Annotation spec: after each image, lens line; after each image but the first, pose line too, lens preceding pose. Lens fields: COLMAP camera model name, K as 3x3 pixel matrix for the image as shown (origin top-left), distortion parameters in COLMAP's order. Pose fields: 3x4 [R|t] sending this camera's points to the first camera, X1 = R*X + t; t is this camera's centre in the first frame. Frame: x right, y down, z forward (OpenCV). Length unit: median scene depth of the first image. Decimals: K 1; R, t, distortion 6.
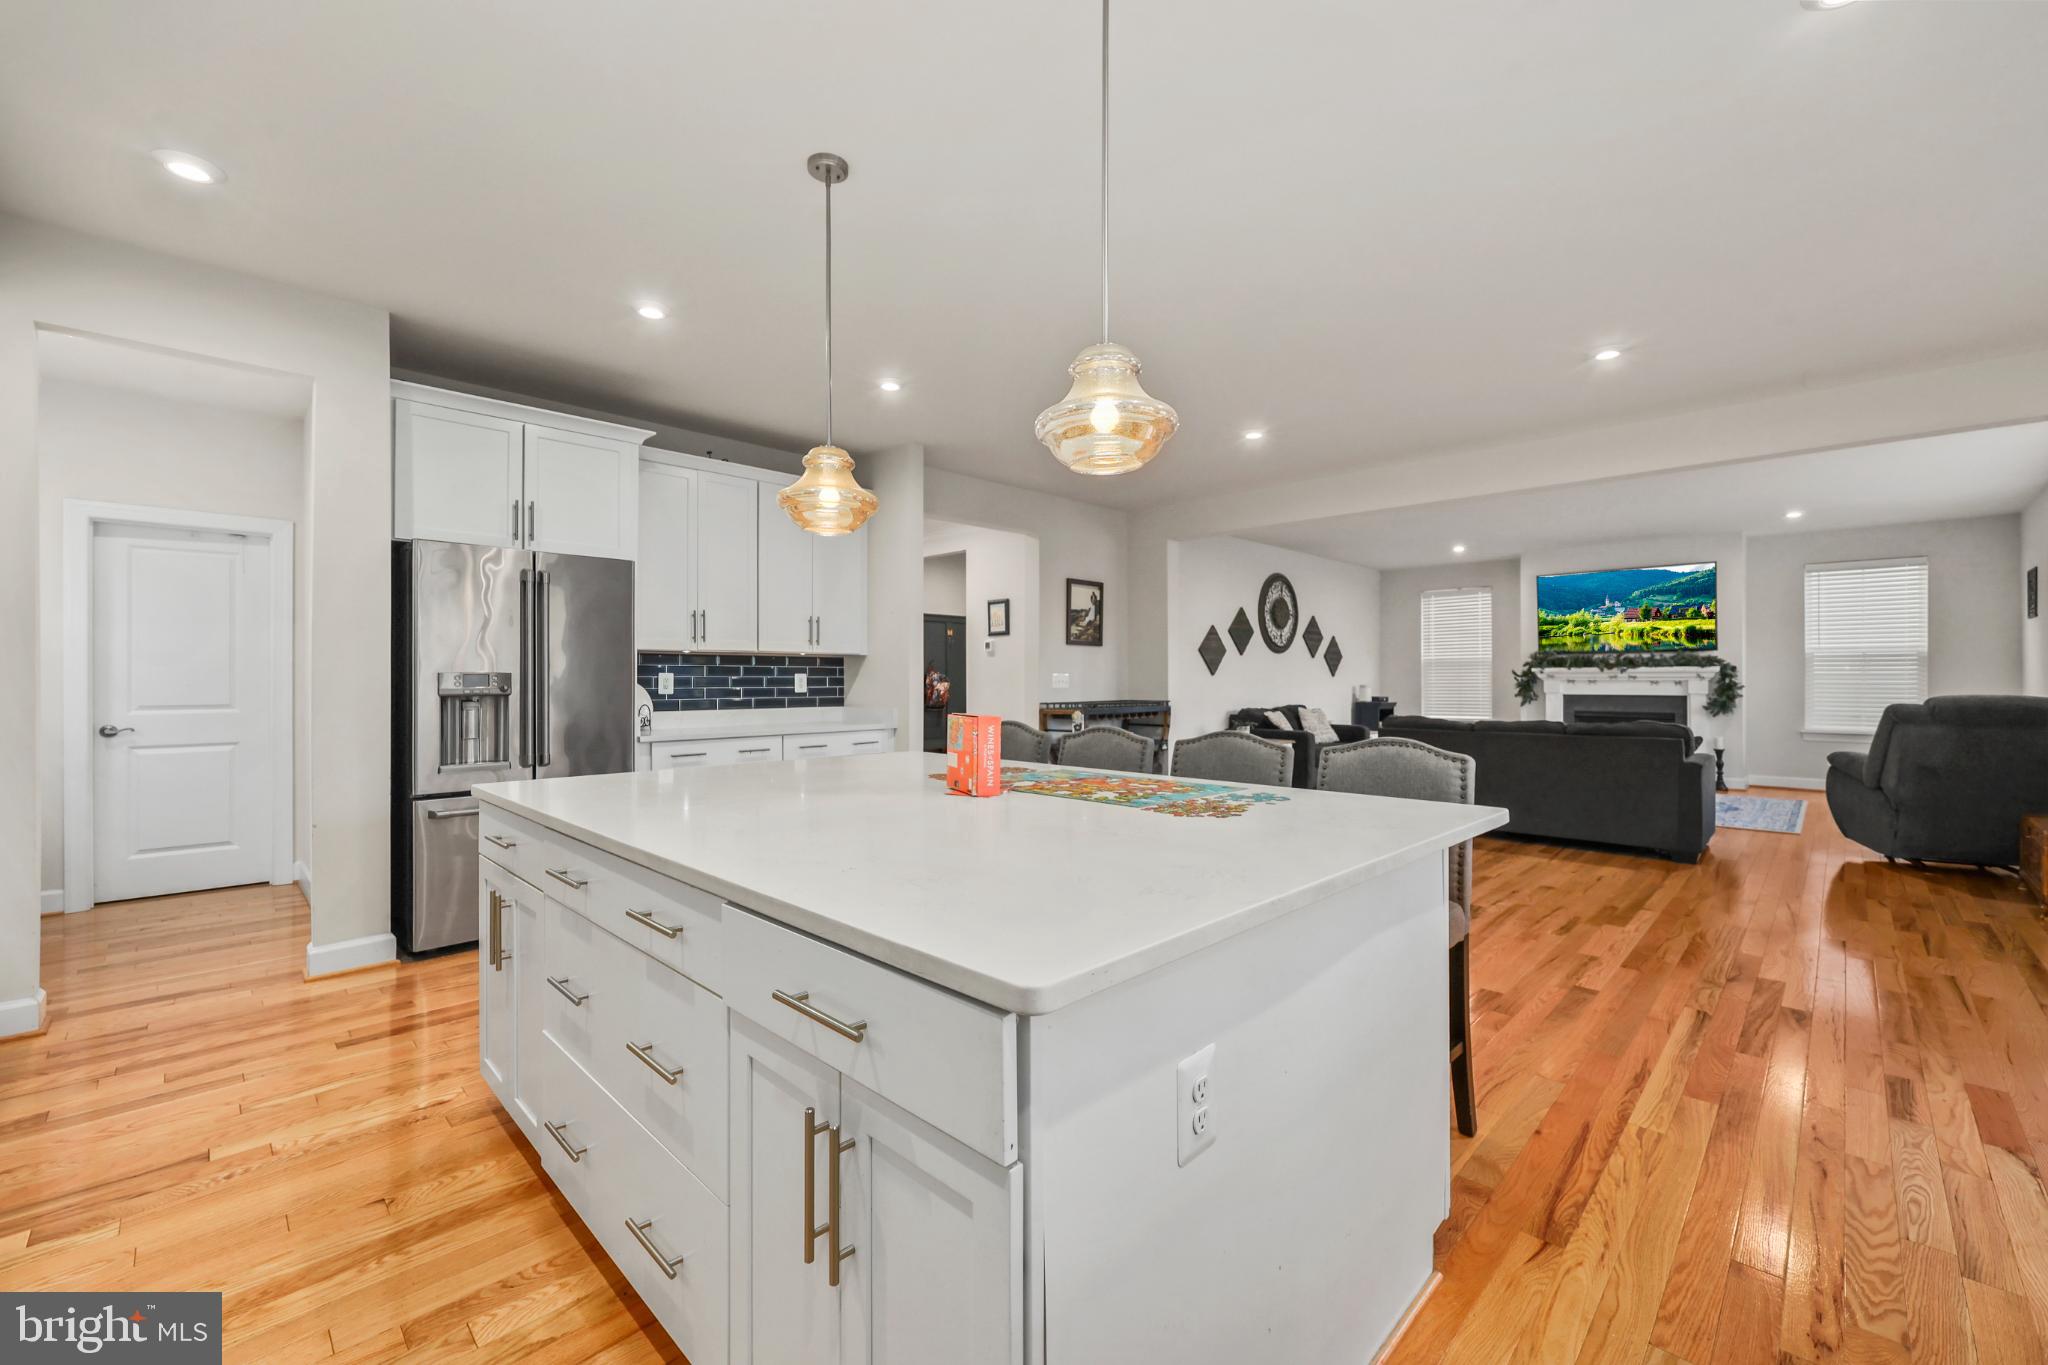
lens RADIAL K [[839.3, 0, 1040.0], [0, 839.3, 692.6], [0, 0, 1]] dist [-0.009844, 0.001942]
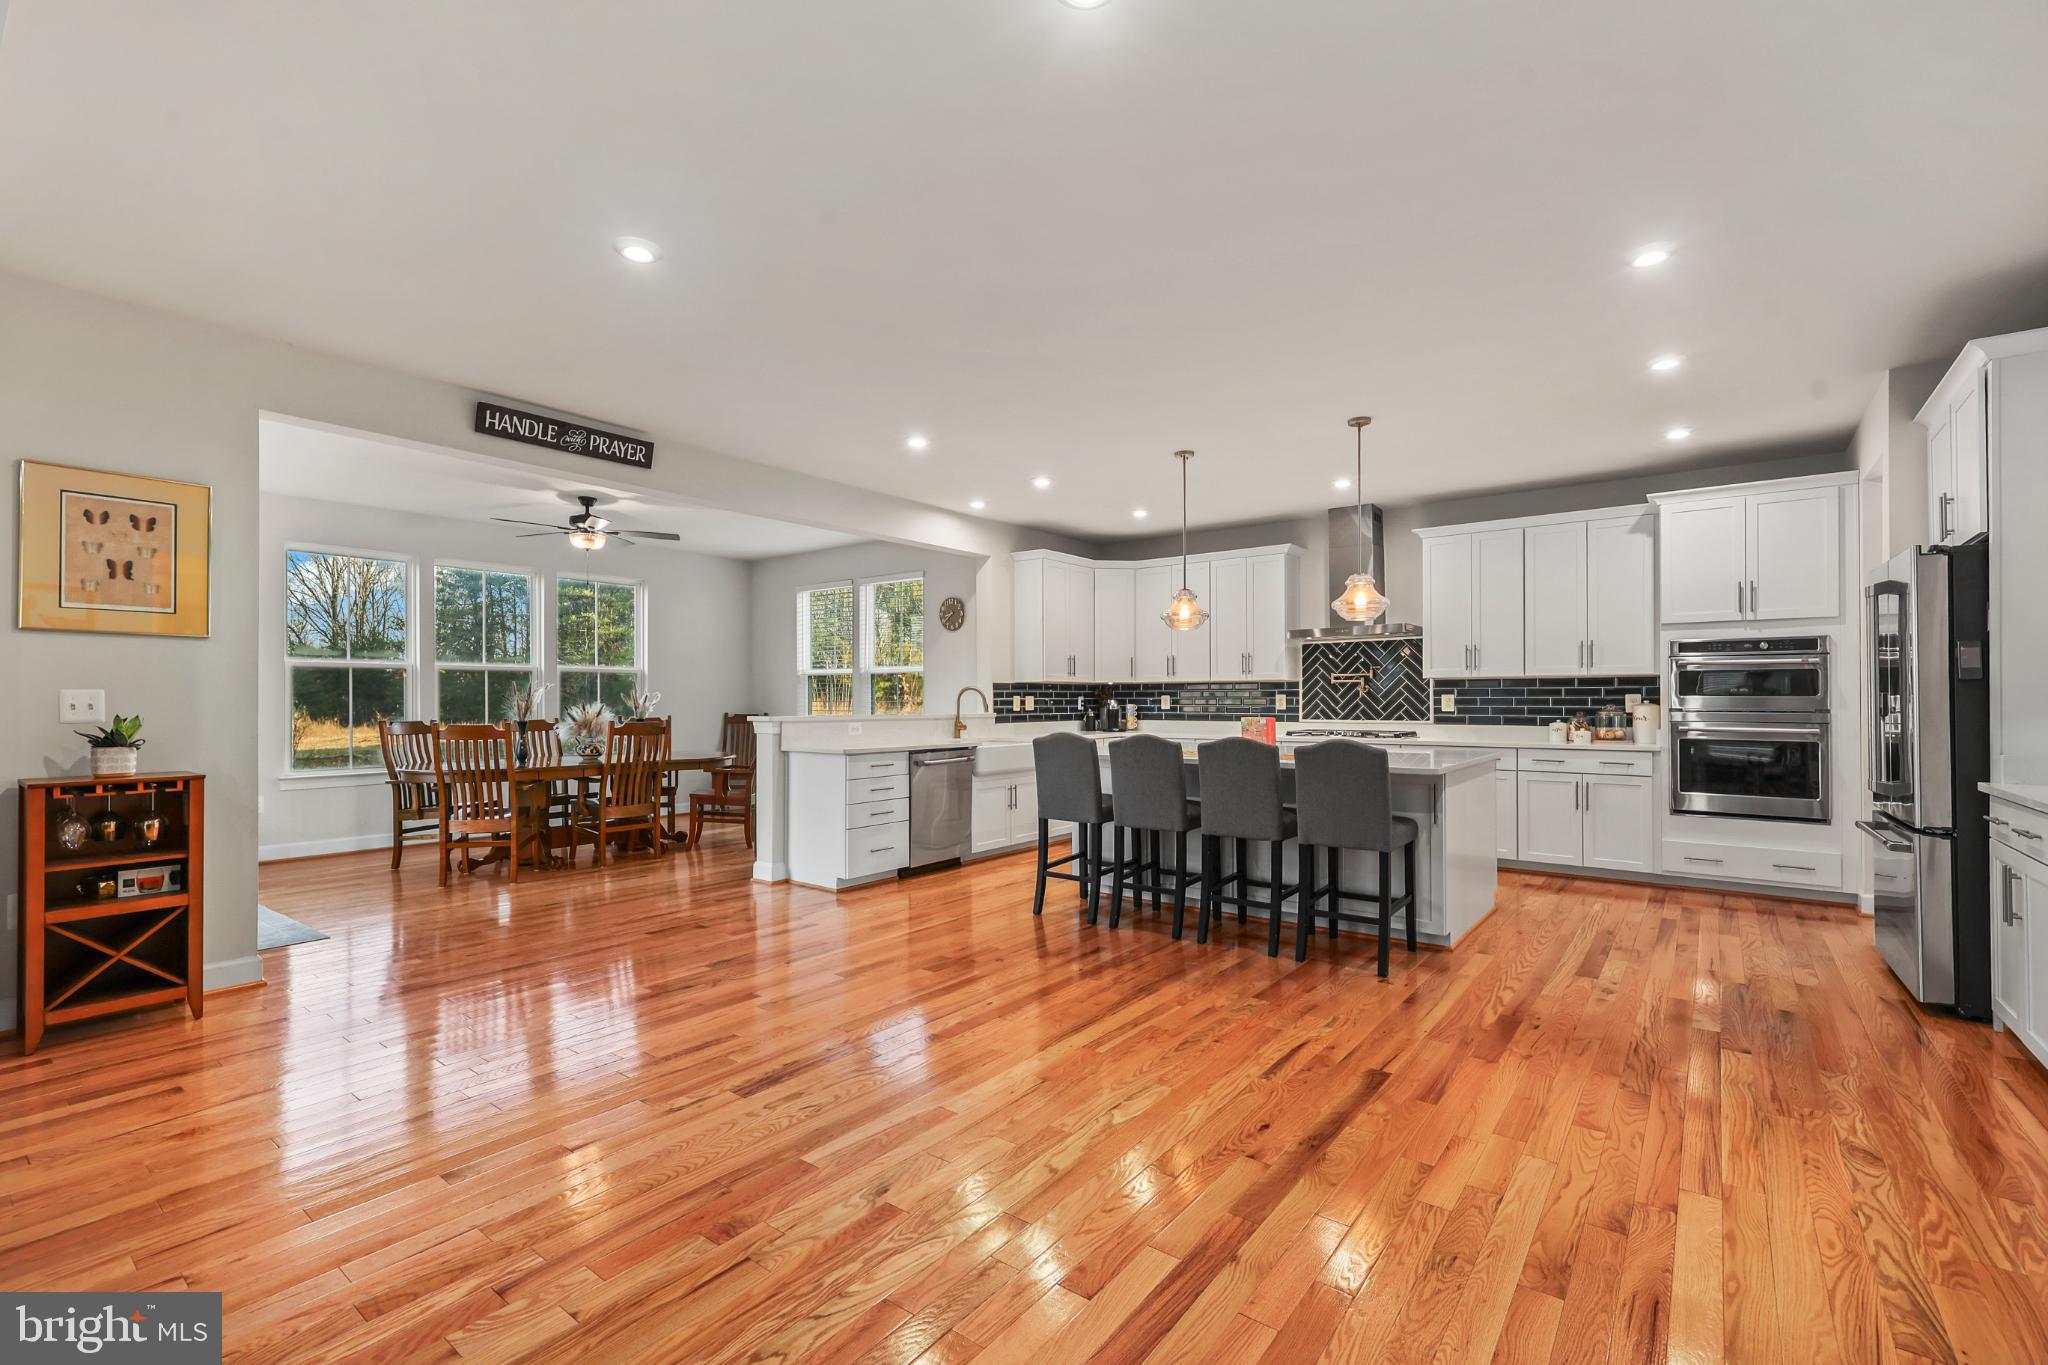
lens RADIAL K [[875.0, 0, 1050.7], [0, 875.0, 681.2], [0, 0, 1]] dist [-0.002487, -0.001403]
pose [[-0.992765, 0.001121, -0.120071, 0.177172], [0.001957, 0.999975, -0.006845, -0.013281], [0.120060, -0.007030, -0.992742, 0.787108]]
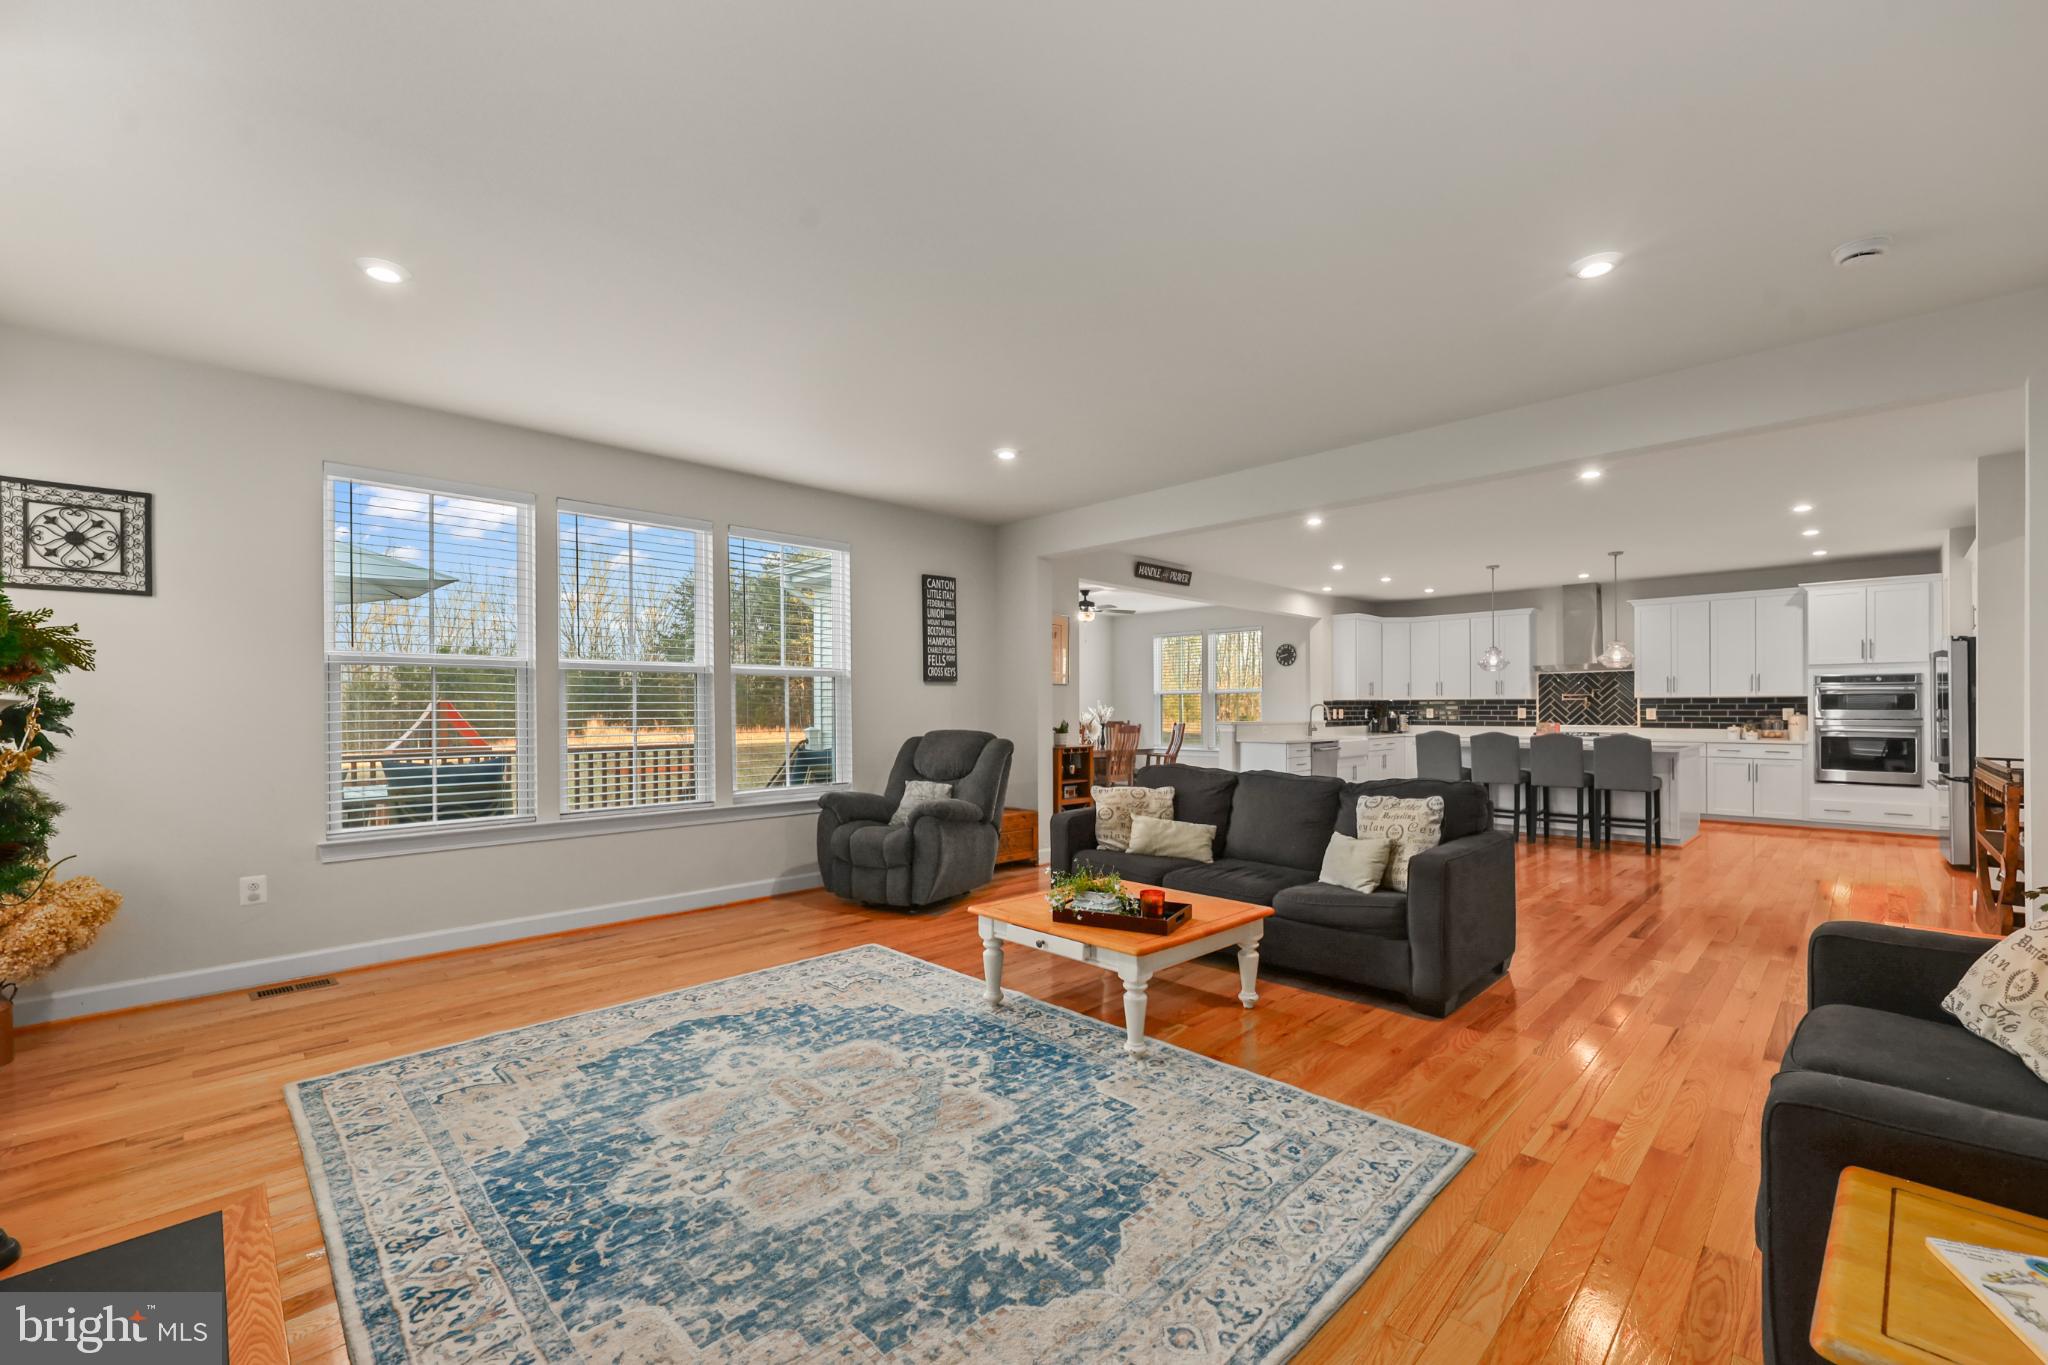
lens RADIAL K [[839.3, 0, 1025.4], [0, 839.3, 699.3], [0, 0, 1]] dist [-0.009844, 0.001942]
pose [[-0.999631, 0.004792, 0.026725, 0.534974], [0.004826, 0.999988, 0.001196, -0.023361], [-0.026719, 0.001325, -0.999642, 1.191798]]
